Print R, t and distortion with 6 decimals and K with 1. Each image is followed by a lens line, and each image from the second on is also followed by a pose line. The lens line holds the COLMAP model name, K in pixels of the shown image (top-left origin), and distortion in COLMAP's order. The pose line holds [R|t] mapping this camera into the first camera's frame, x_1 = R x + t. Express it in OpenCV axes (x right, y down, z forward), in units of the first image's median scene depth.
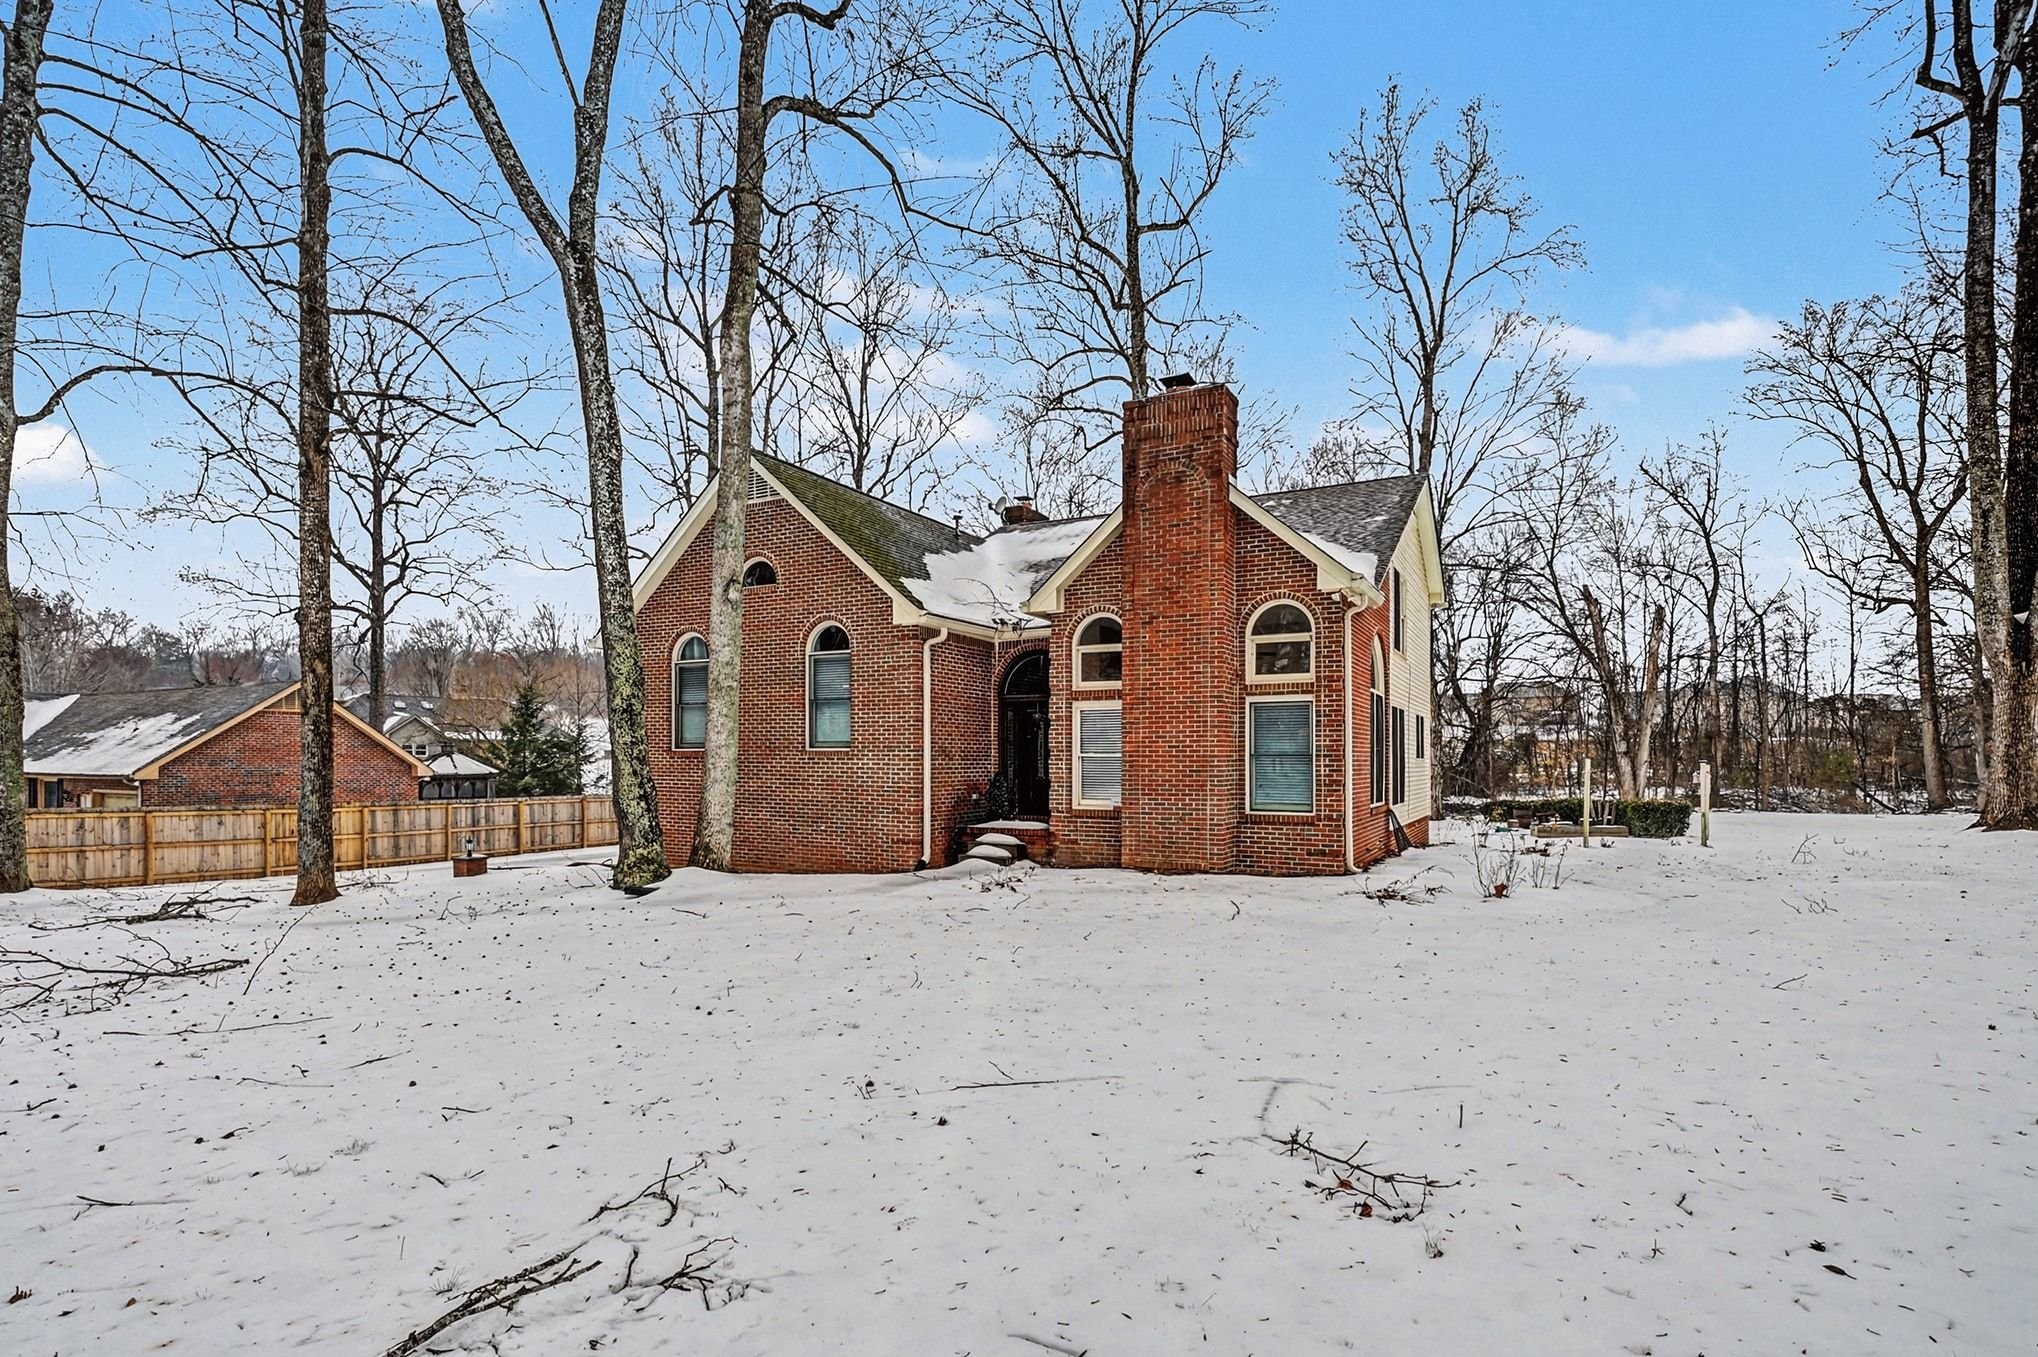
lens RADIAL K [[986.1, 0, 1016.3], [0, 986.1, 691.9], [0, 0, 1]] dist [0.001069, 0.000370]
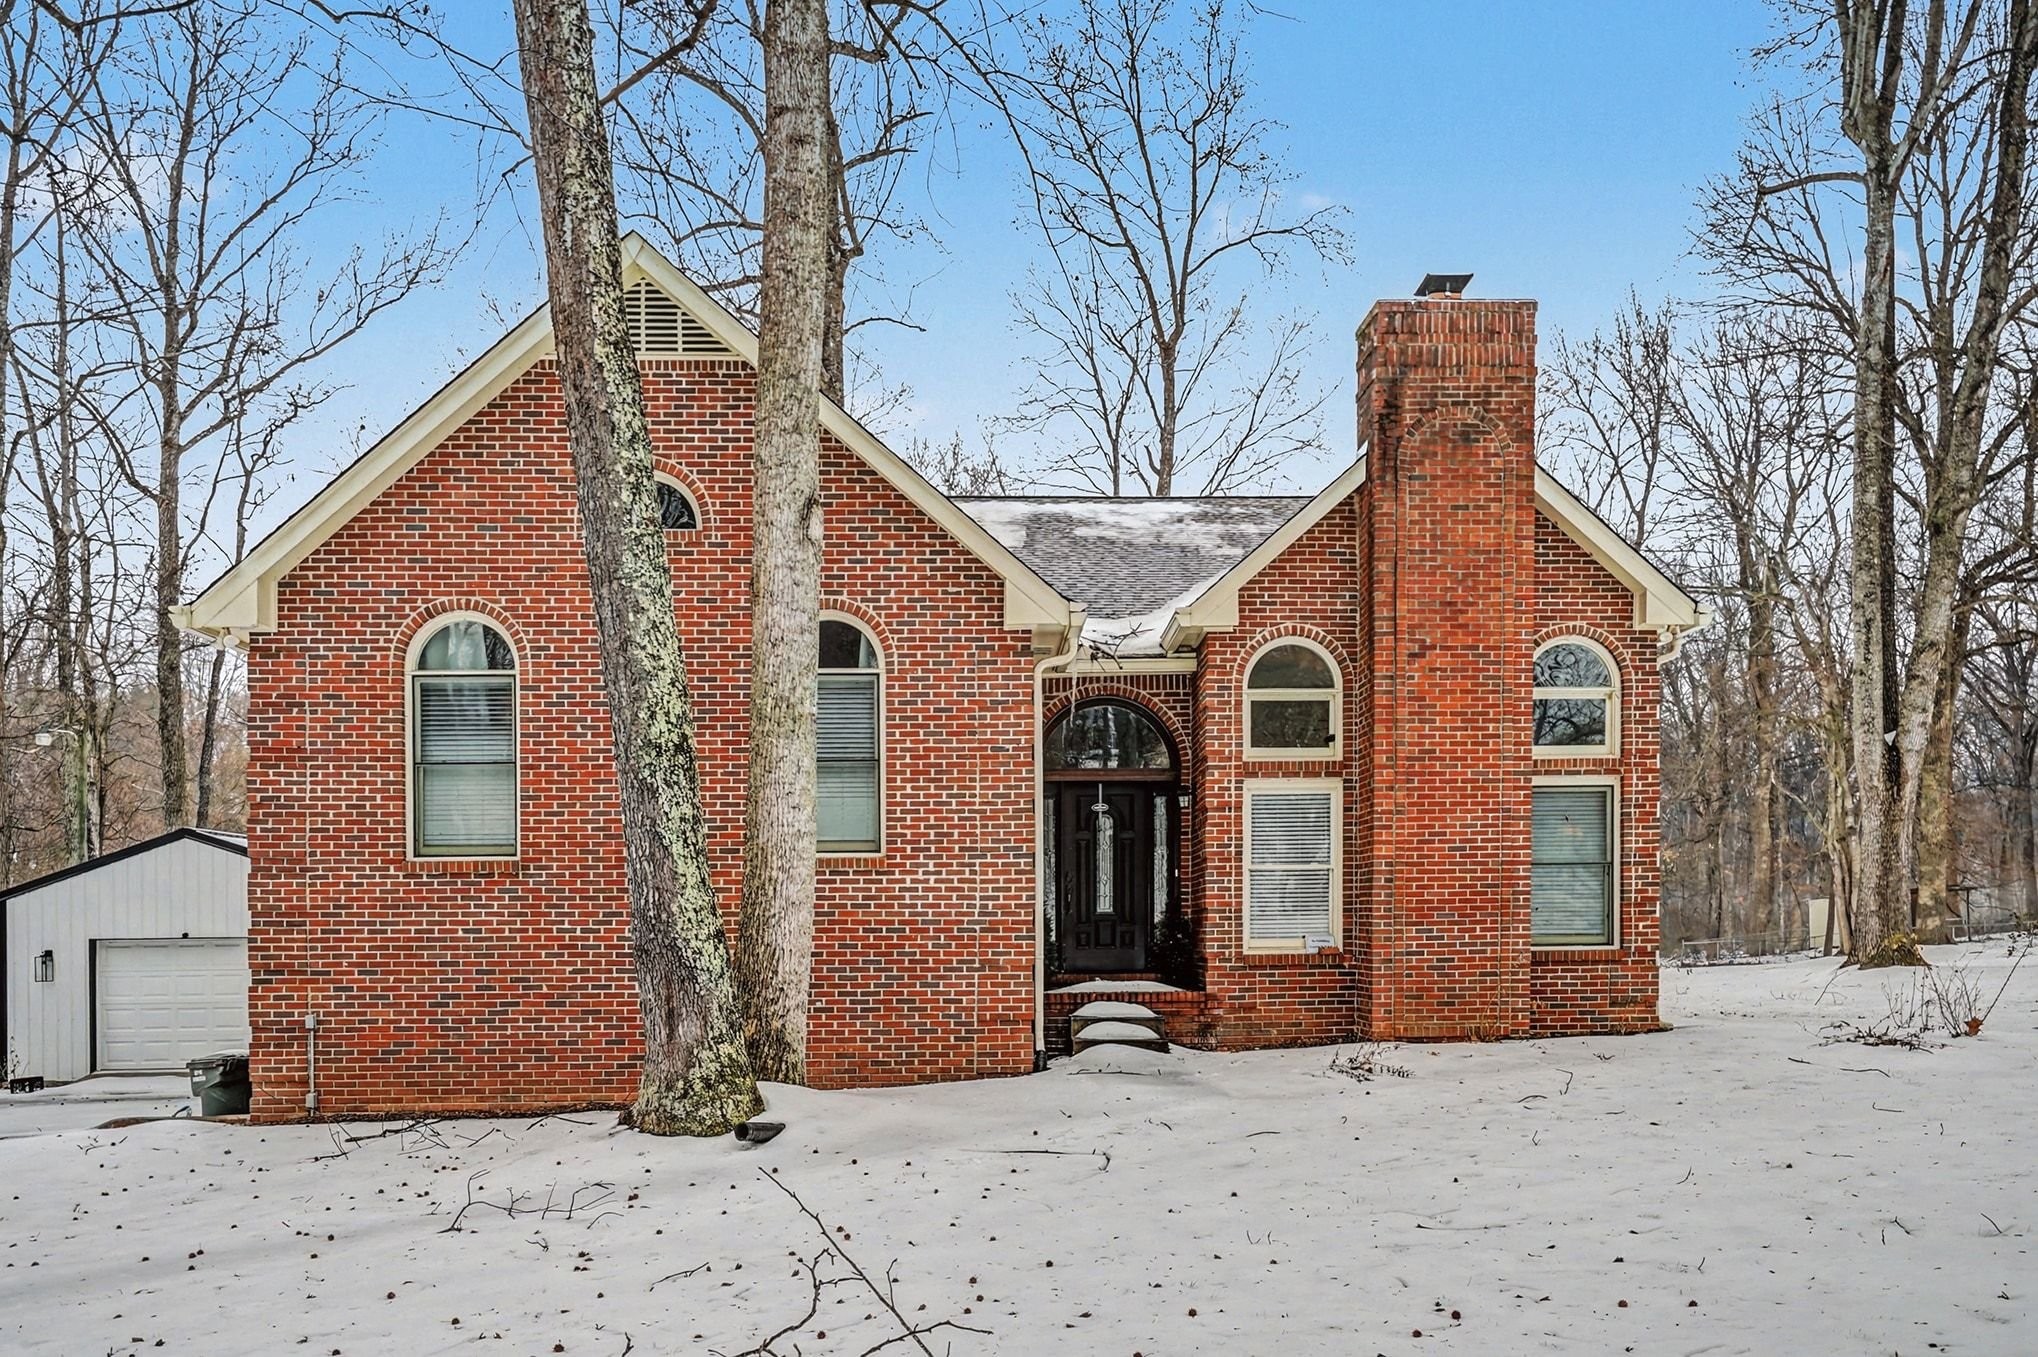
lens RADIAL K [[1498.4, 0, 1009.6], [0, 1498.4, 876.6], [0, 0, 1]] dist [0.006902, 0.004158]
pose [[0.853198, 0.005762, 0.521555, -0.549943], [-0.019454, 0.999595, 0.020781, 0.053443], [-0.521224, -0.027877, 0.852965, 0.282191]]
